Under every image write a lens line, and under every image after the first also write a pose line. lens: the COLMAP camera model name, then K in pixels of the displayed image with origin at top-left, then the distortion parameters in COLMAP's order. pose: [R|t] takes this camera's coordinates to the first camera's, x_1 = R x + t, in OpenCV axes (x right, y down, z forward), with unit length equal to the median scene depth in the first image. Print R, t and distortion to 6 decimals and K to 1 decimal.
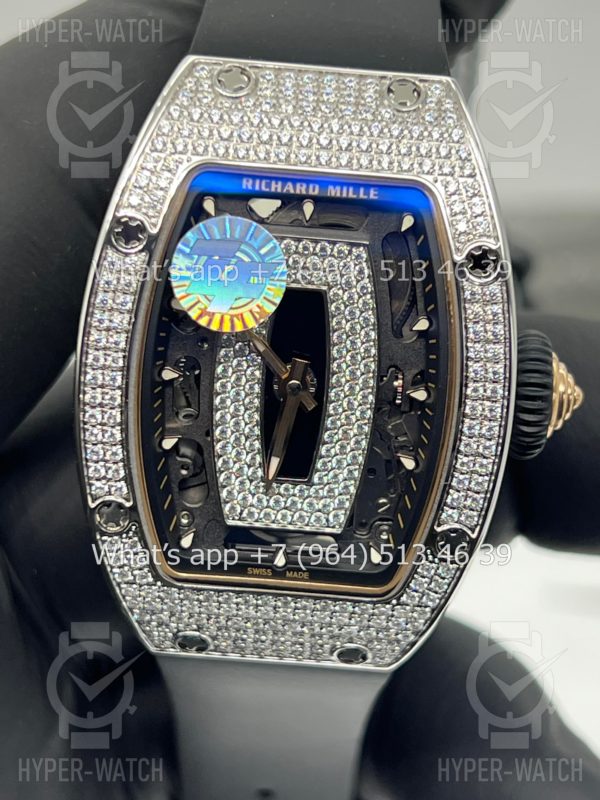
lens RADIAL K [[2007.4, 0, 301.4], [0, 2007.4, 394.5], [0, 0, 1]] dist [0.217493, 0.000000]
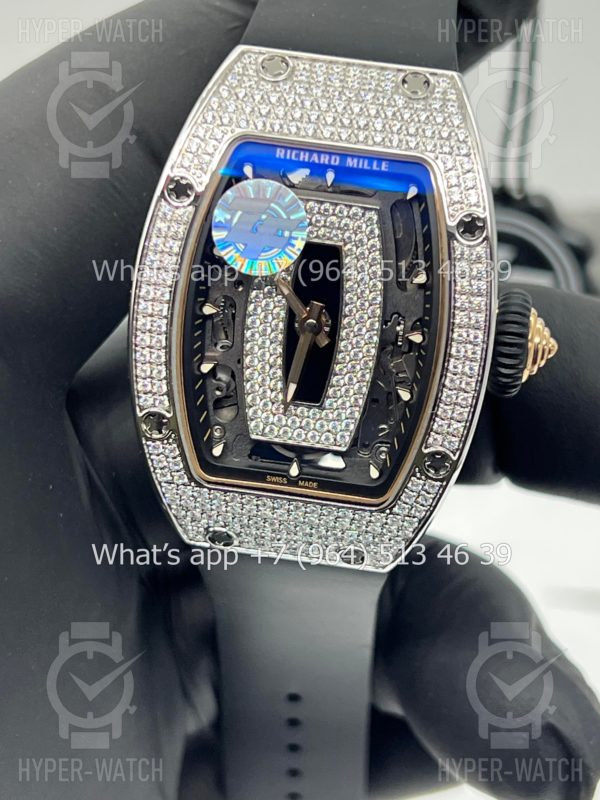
lens RADIAL K [[2007.4, 0, 298.8], [0, 2007.4, 405.1], [0, 0, 1]] dist [0.217493, 0.000000]
pose [[0.995253, 0.055430, -0.079995, 0.087535], [-0.055729, 0.998445, -0.001501, 0.045974], [0.079788, 0.005952, 0.996794, -0.195242]]
